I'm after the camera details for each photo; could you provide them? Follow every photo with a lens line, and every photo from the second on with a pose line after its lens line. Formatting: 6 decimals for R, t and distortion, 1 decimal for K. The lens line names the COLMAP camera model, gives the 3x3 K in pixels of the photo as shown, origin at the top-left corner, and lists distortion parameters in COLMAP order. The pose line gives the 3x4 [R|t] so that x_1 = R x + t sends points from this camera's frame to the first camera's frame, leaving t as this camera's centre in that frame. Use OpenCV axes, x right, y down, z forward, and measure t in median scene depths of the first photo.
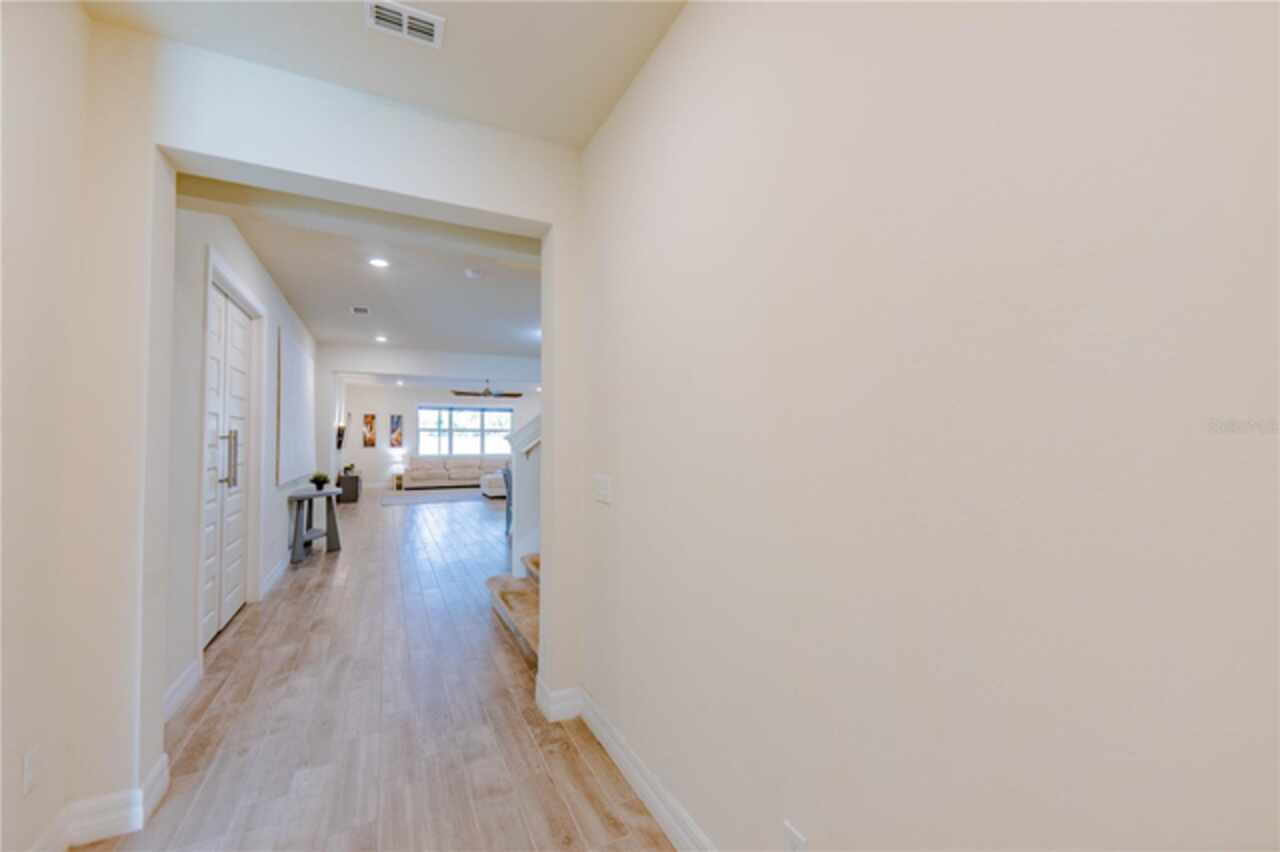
lens RADIAL K [[502.7, 0, 637.4], [0, 502.7, 426.8], [0, 0, 1]] dist [-0.003251, 0.000048]
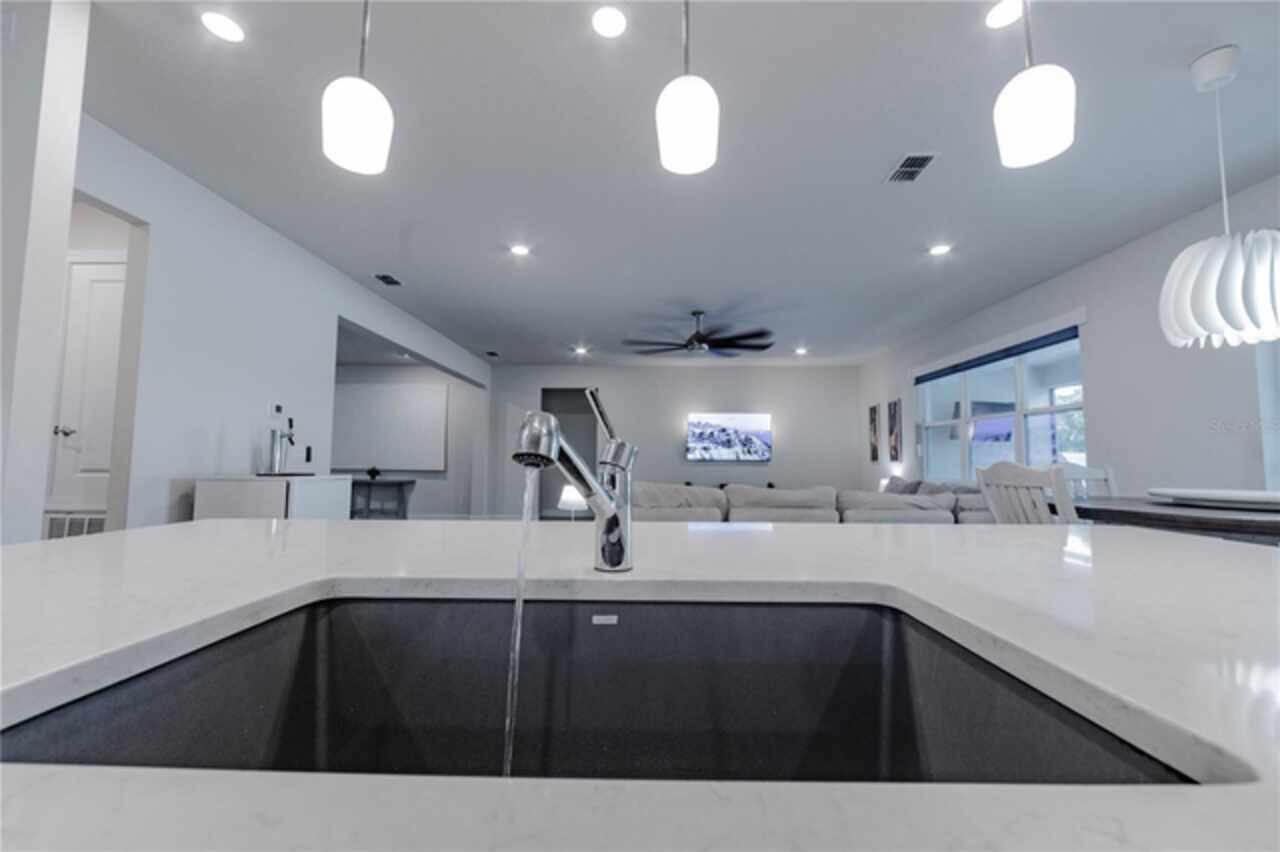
lens RADIAL K [[502.7, 0, 638.6], [0, 502.7, 425.2], [0, 0, 1]] dist [-0.003251, 0.000048]
pose [[-0.469471, -0.064024, -0.880624, 0.125330], [0.015227, 0.996632, -0.080576, 0.044527], [0.882817, -0.051237, -0.466915, 1.100892]]
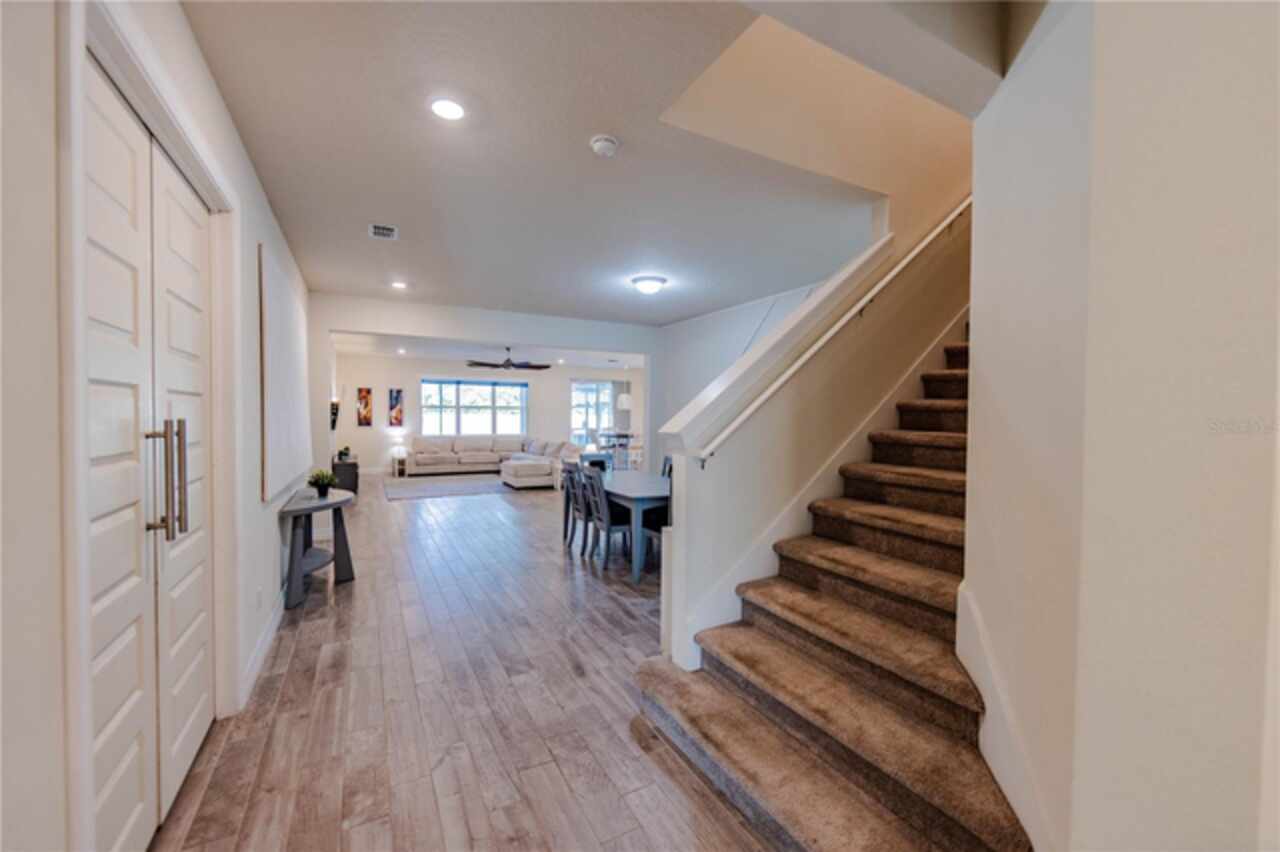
lens RADIAL K [[502.7, 0, 636.7], [0, 502.7, 426.9], [0, 0, 1]] dist [-0.003251, 0.000048]
pose [[0.999490, 0.007417, 0.031056, -0.101444], [-0.008877, 0.998849, 0.047136, -0.003391], [-0.030671, -0.047388, 0.998406, 0.136035]]
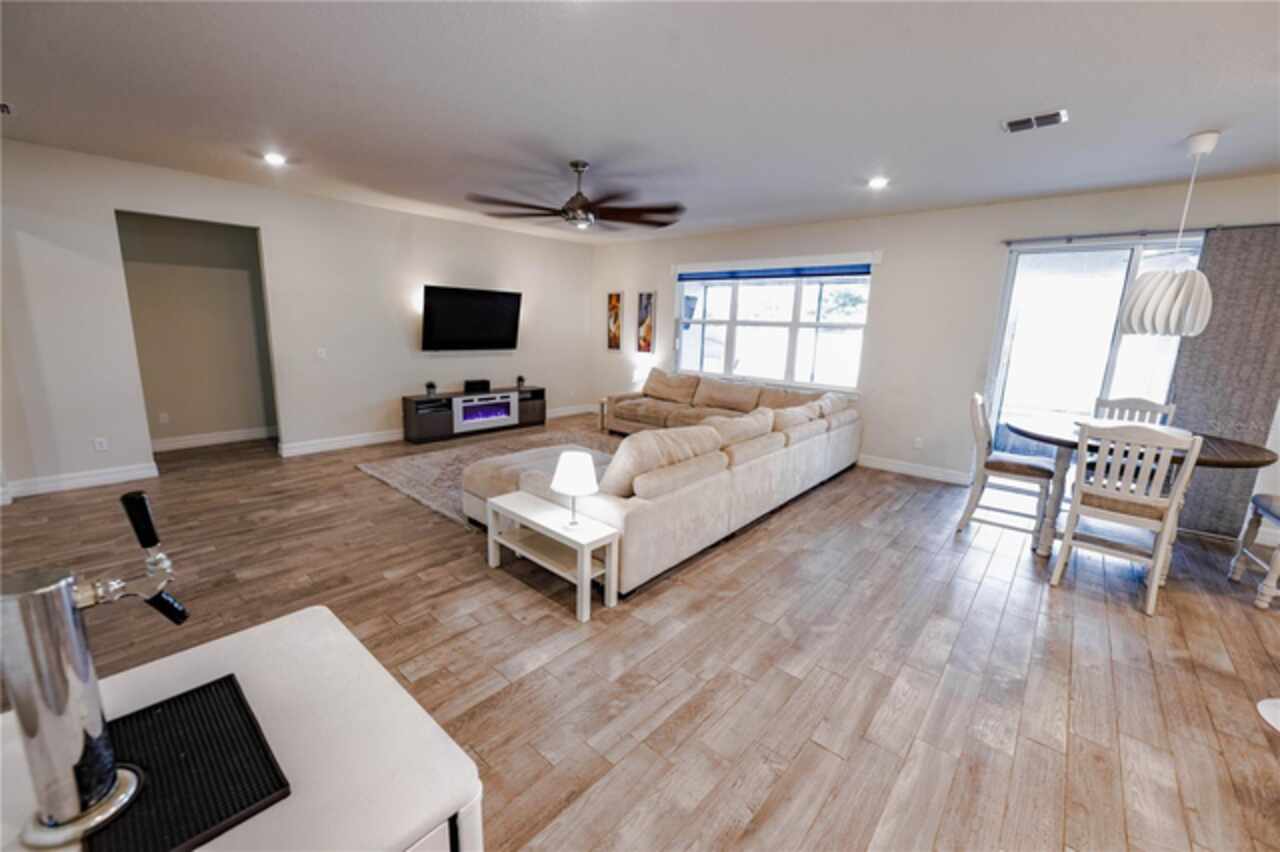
lens RADIAL K [[502.7, 0, 639.2], [0, 502.7, 428.1], [0, 0, 1]] dist [-0.003251, 0.000048]
pose [[0.370616, 0.204748, -0.905937, 0.045662], [-0.011751, 0.976355, 0.215855, 0.002576], [0.928712, -0.069354, 0.364259, 0.855637]]
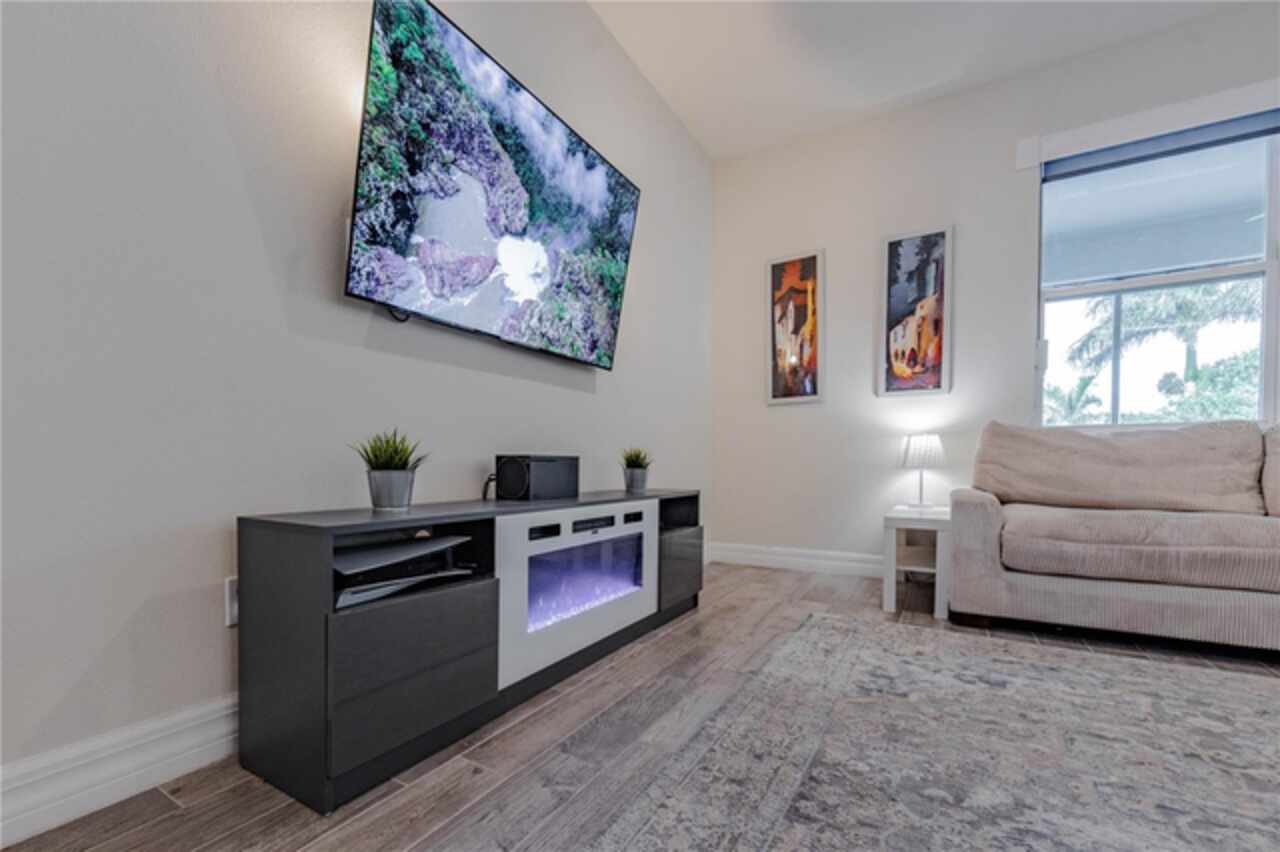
lens RADIAL K [[566.0, 0, 568.3], [0, 566.0, 475.7], [0, 0, 1]] dist [0.016456, 0.000357]
pose [[0.483468, 0.019272, -0.875150, -0.370848], [0.020503, 0.999234, 0.033331, 0.070867], [0.875122, -0.034057, 0.482702, 0.825456]]
